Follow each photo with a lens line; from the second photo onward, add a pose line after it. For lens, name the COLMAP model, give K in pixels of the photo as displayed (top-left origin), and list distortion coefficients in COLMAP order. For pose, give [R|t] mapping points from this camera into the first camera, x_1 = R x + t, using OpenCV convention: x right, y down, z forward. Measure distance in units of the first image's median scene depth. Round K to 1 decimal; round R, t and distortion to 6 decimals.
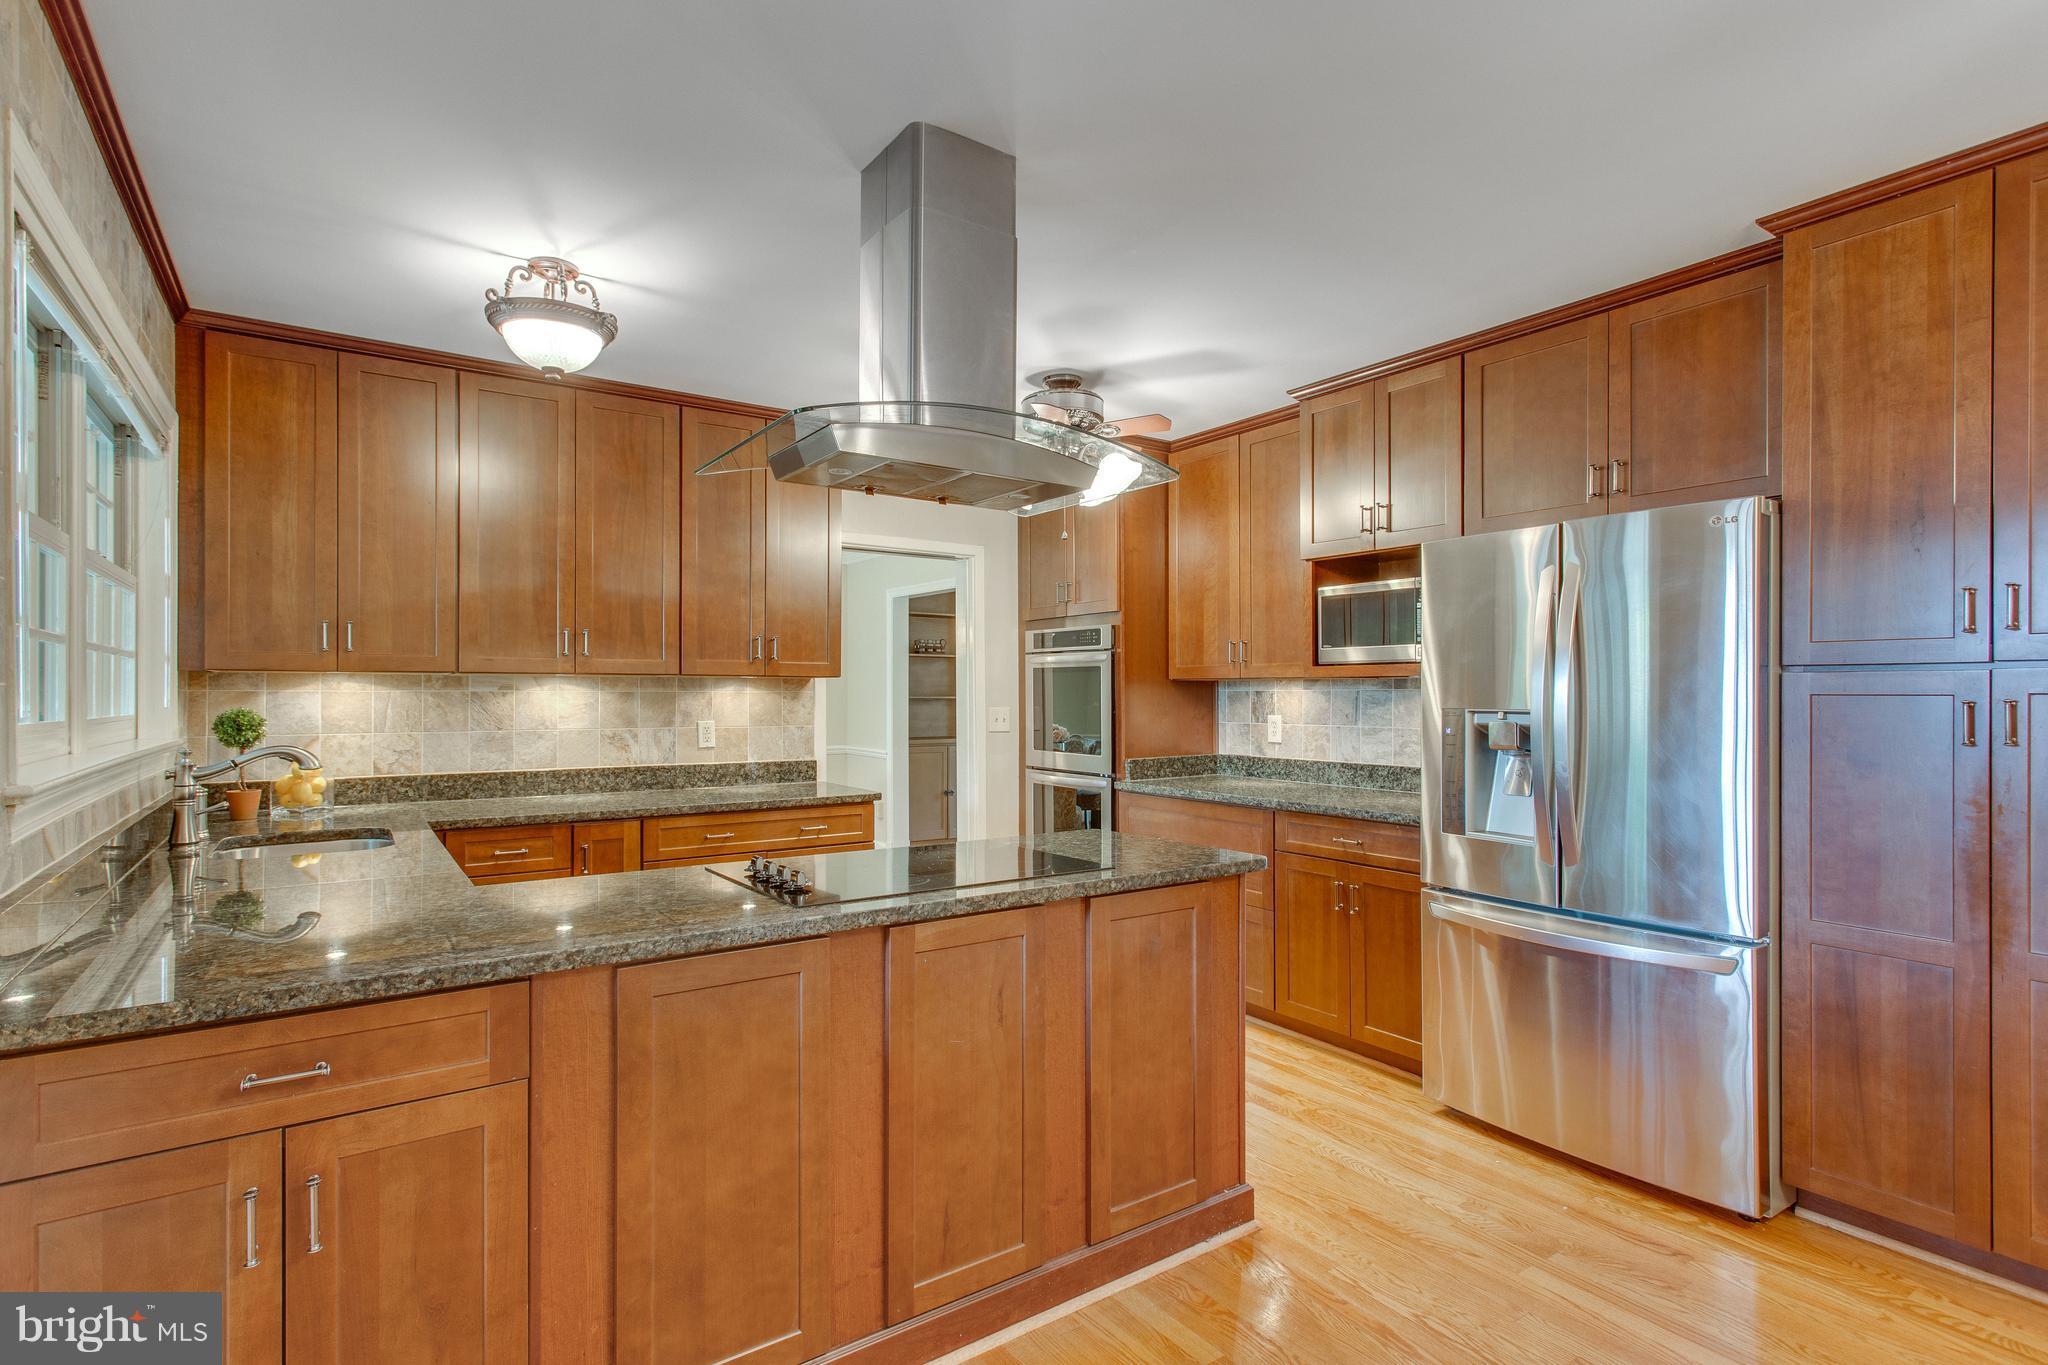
lens RADIAL K [[1002.2, 0, 1022.4], [0, 1002.2, 686.4], [0, 0, 1]] dist [0.002683, -0.001896]
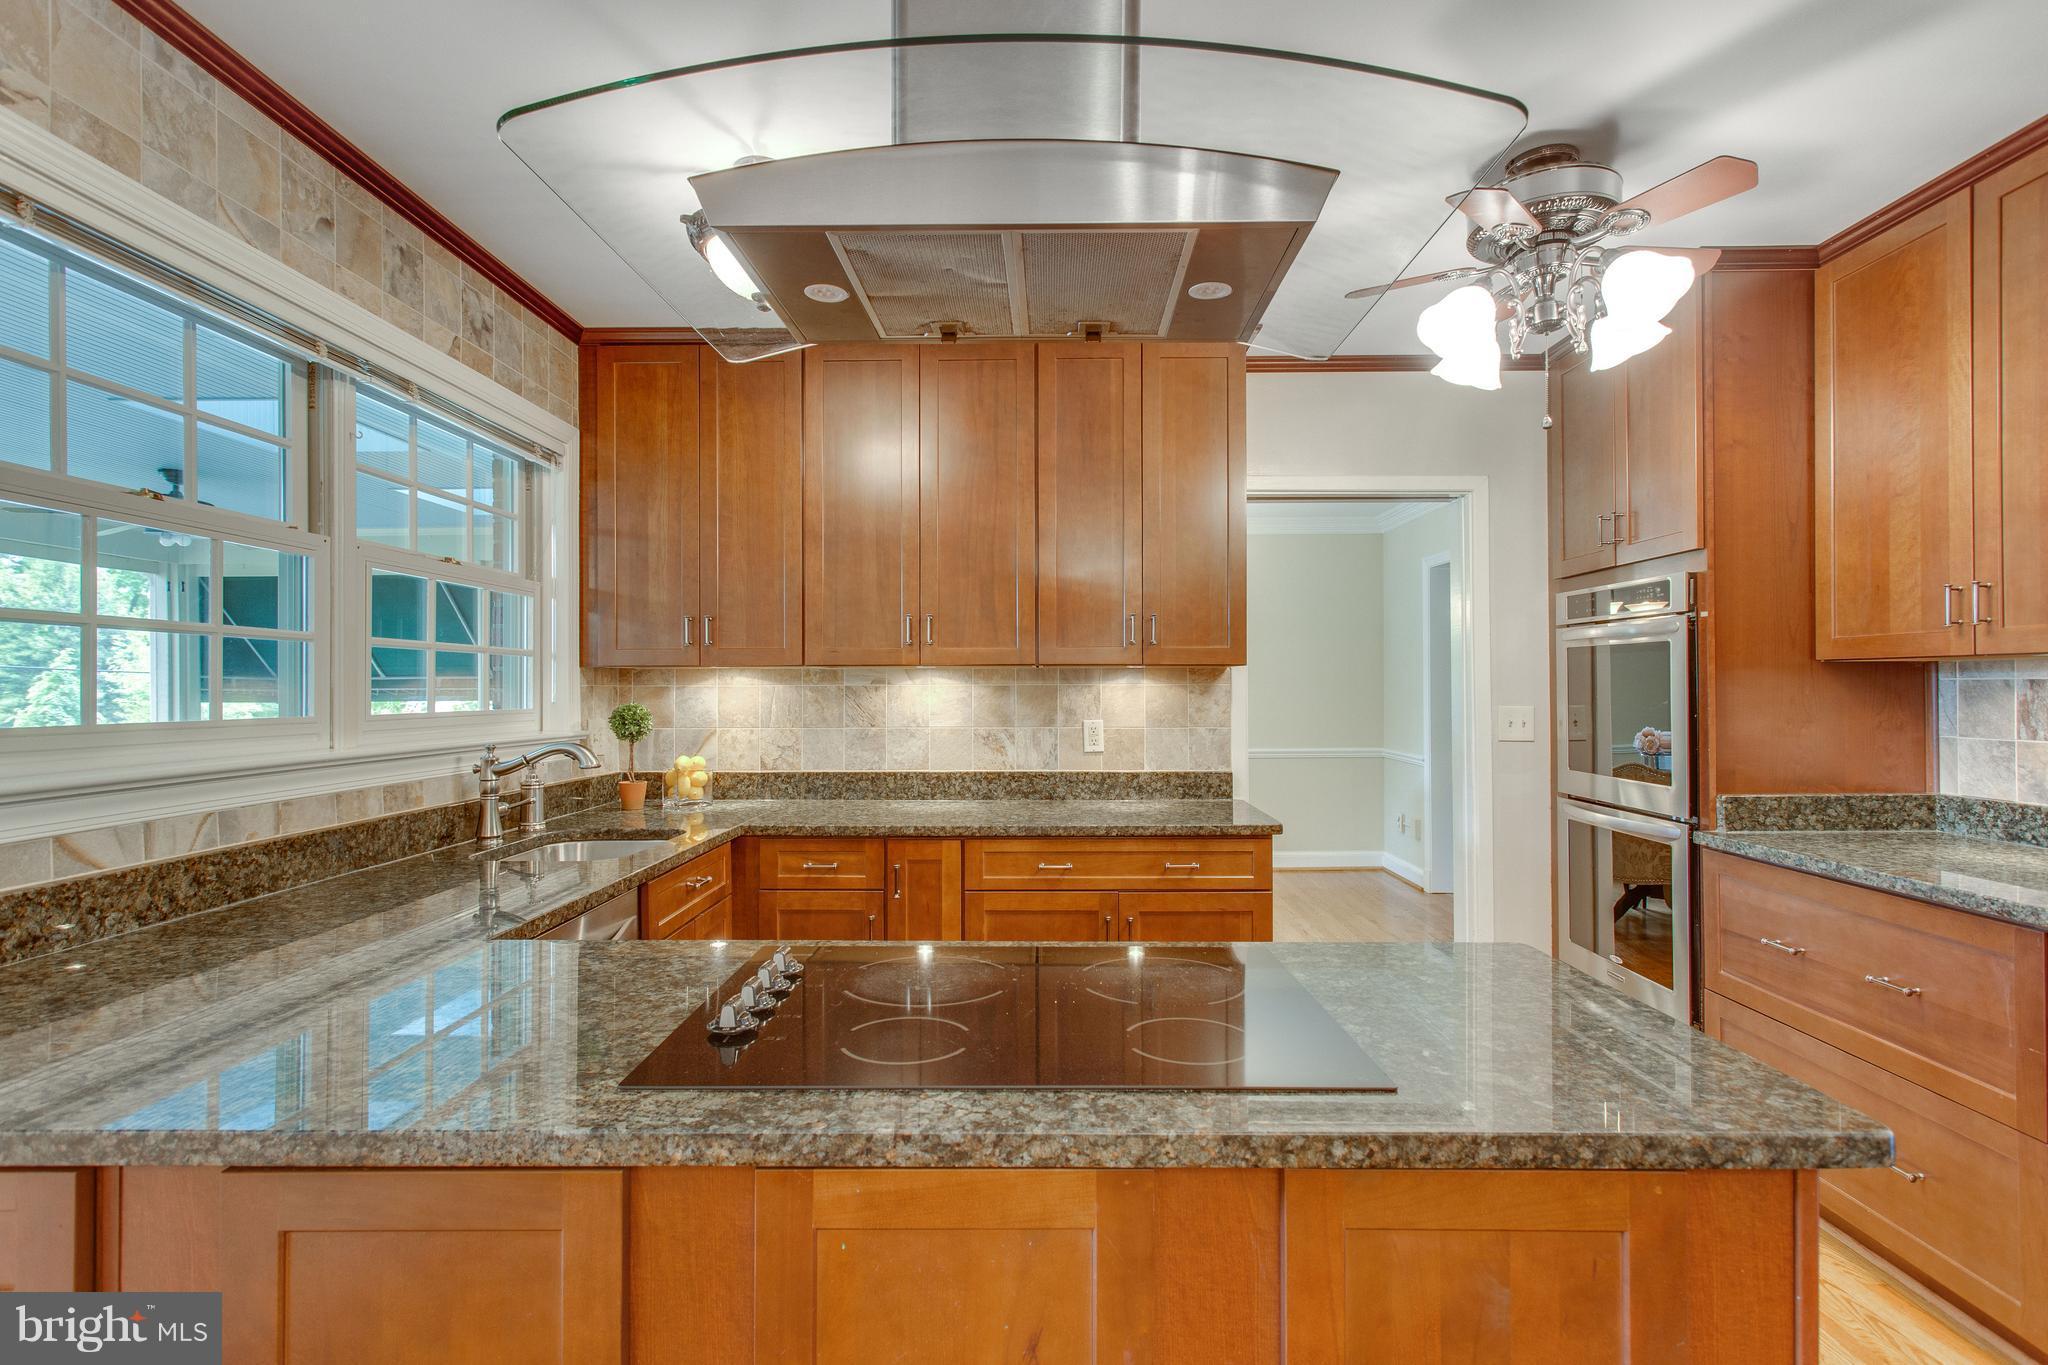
lens RADIAL K [[980.5, 0, 1024.6], [0, 980.5, 686.3], [0, 0, 1]] dist [-0.000397, 0.001834]
pose [[0.815266, -0.003118, -0.579078, 0.115847], [0.007478, 0.999959, 0.005144, 0.001659], [0.579038, -0.008524, 0.815256, 0.314617]]
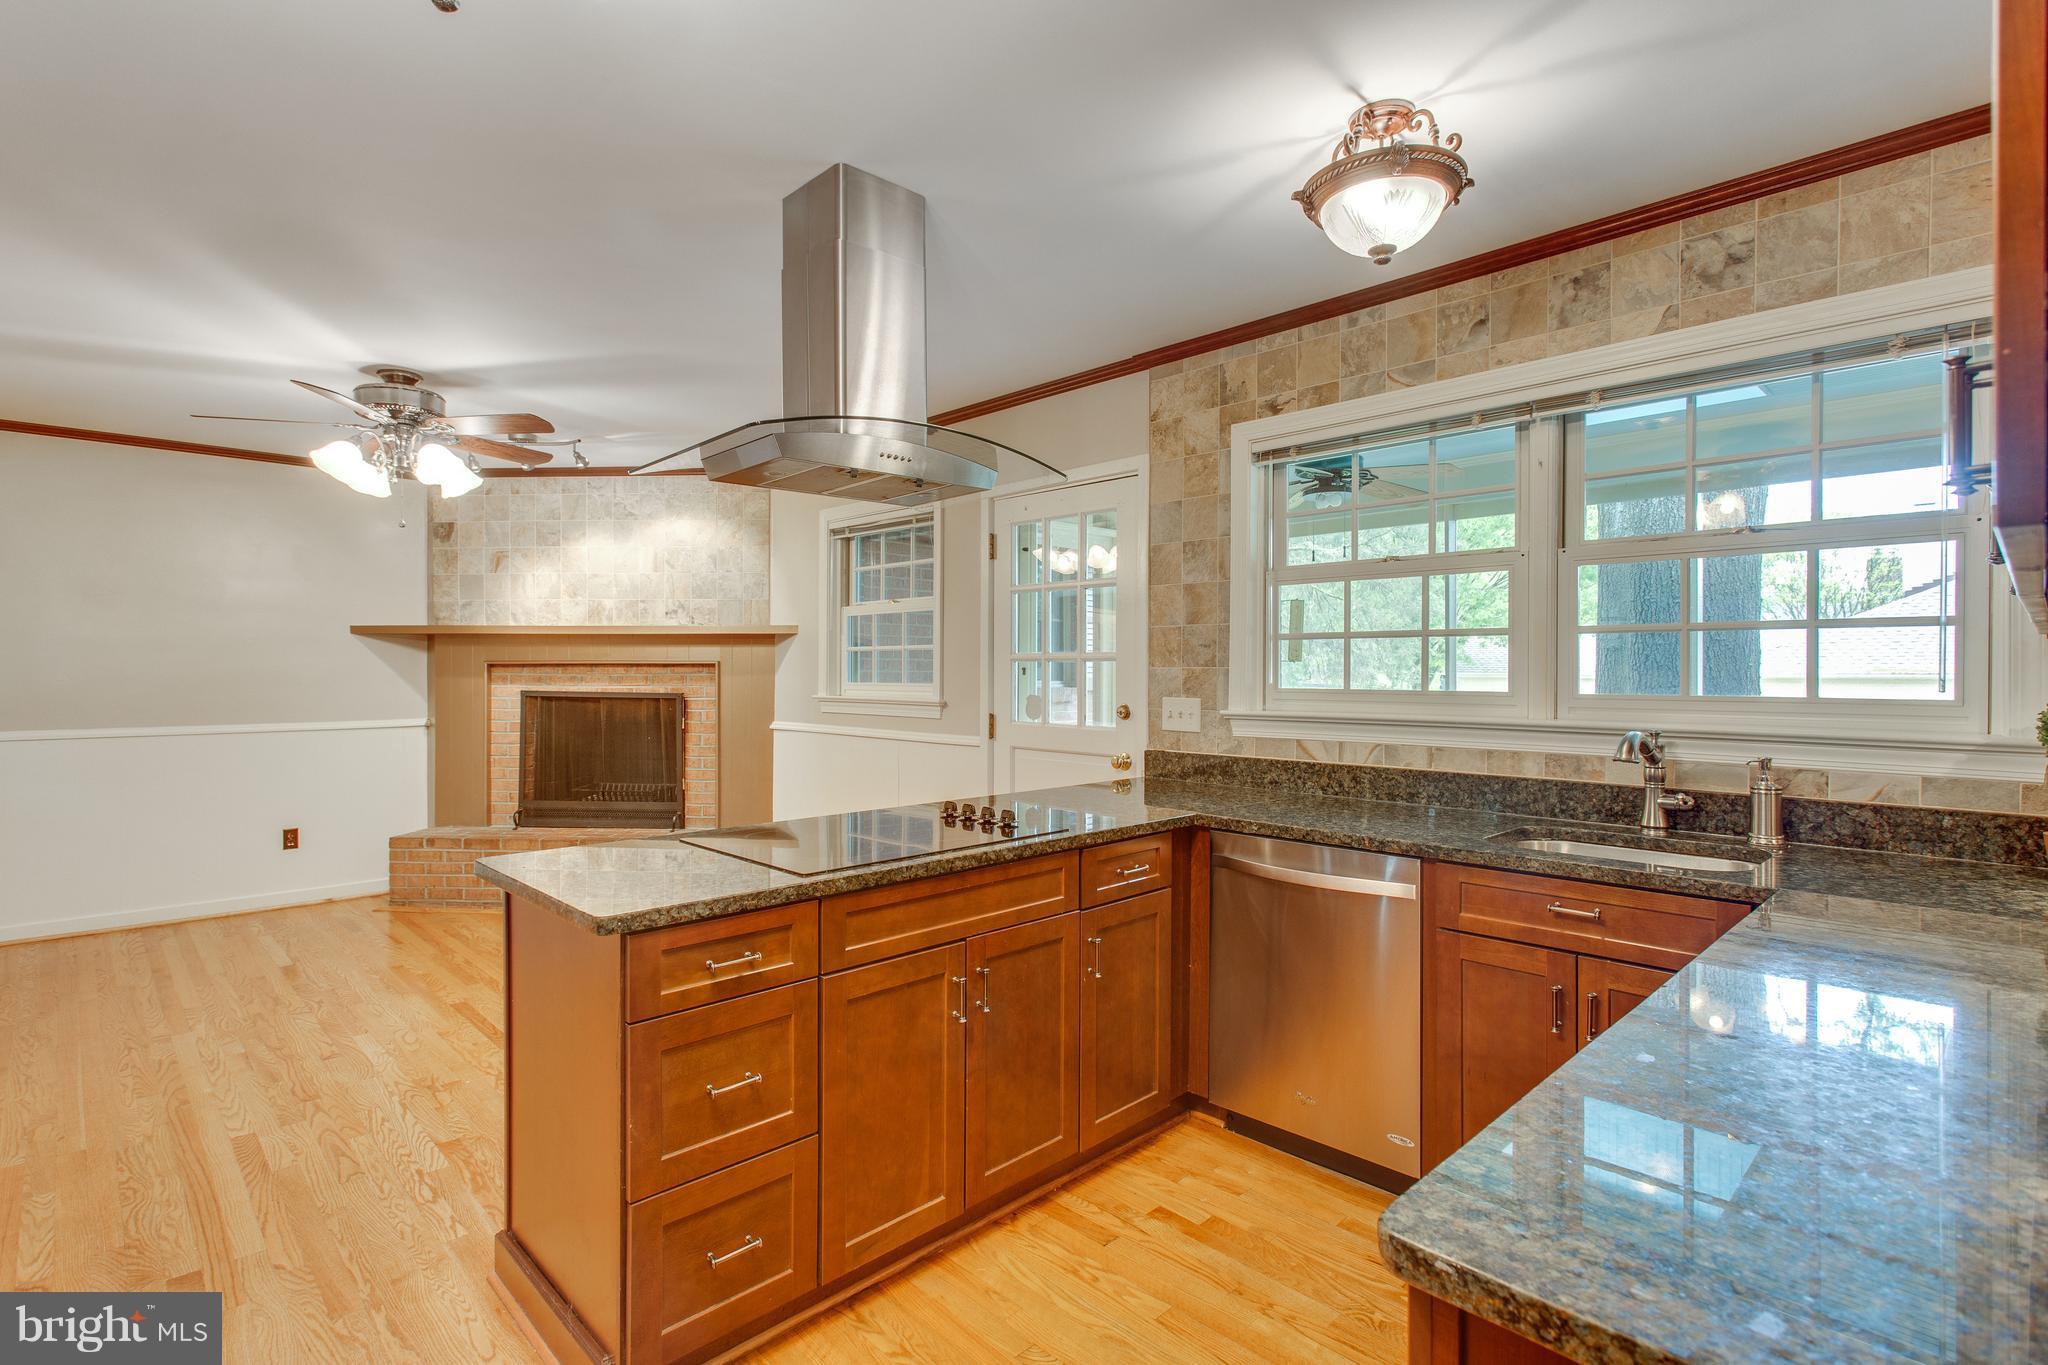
lens RADIAL K [[1002.2, 0, 1028.6], [0, 1002.2, 678.4], [0, 0, 1]] dist [0.002683, -0.001896]
pose [[-0.986416, 0.001796, -0.164258, -0.053015], [0.001902, 0.999998, -0.000488, 0.008130], [0.164257, -0.000793, -0.986417, 1.180261]]
